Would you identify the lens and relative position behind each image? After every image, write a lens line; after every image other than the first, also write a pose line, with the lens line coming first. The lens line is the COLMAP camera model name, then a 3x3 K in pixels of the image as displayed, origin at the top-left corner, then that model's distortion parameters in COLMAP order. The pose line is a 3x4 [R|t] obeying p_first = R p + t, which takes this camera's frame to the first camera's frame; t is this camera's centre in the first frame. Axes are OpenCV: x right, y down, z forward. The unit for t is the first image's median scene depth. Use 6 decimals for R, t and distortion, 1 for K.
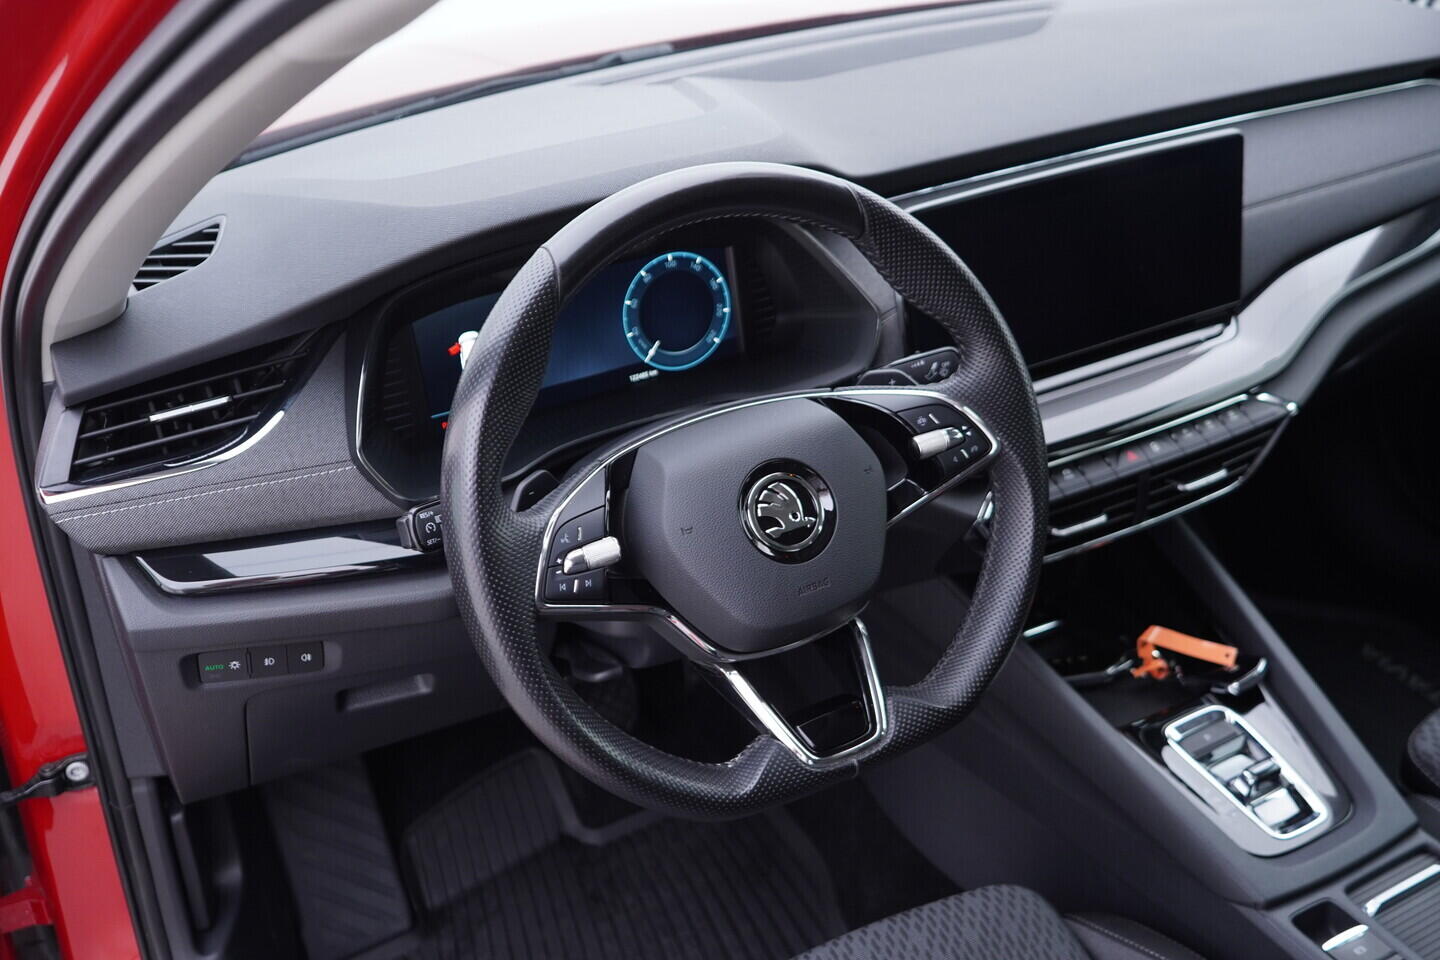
lens RADIAL K [[1634.0, 0, 677.8], [0, 1634.0, 480.3], [0, 0, 1]] dist [-0.012655, -0.028781]
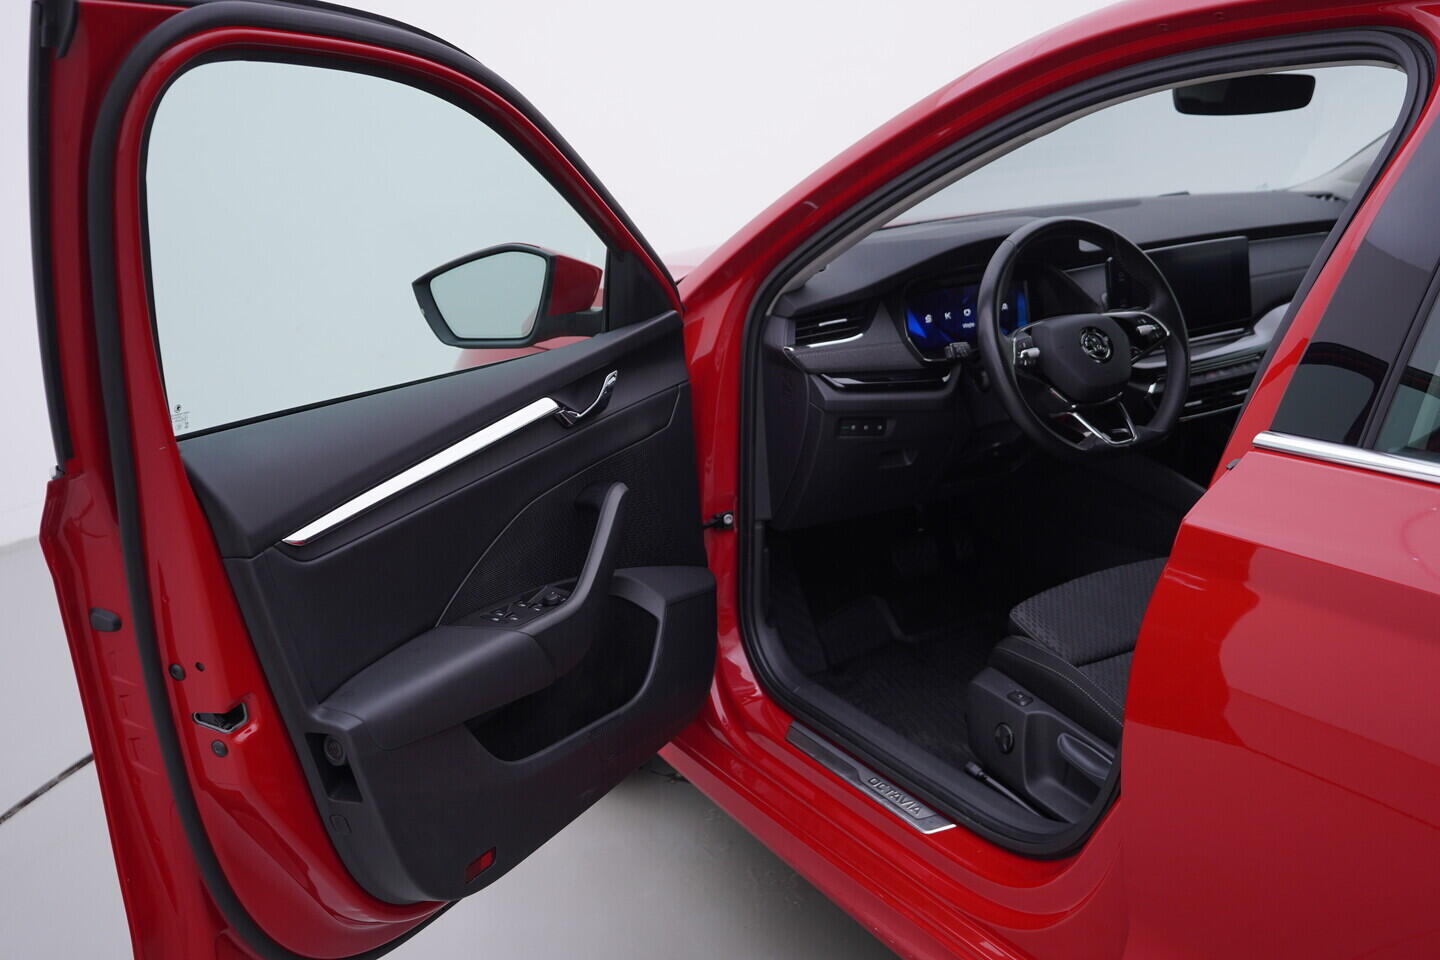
lens RADIAL K [[1634.0, 0, 677.8], [0, 1634.0, 480.3], [0, 0, 1]] dist [-0.012655, -0.028781]
pose [[0.999468, -0.002142, 0.032533, -0.620699], [0.008083, 0.982962, -0.183630, 0.638674], [-0.031586, 0.183796, 0.982457, -1.336670]]
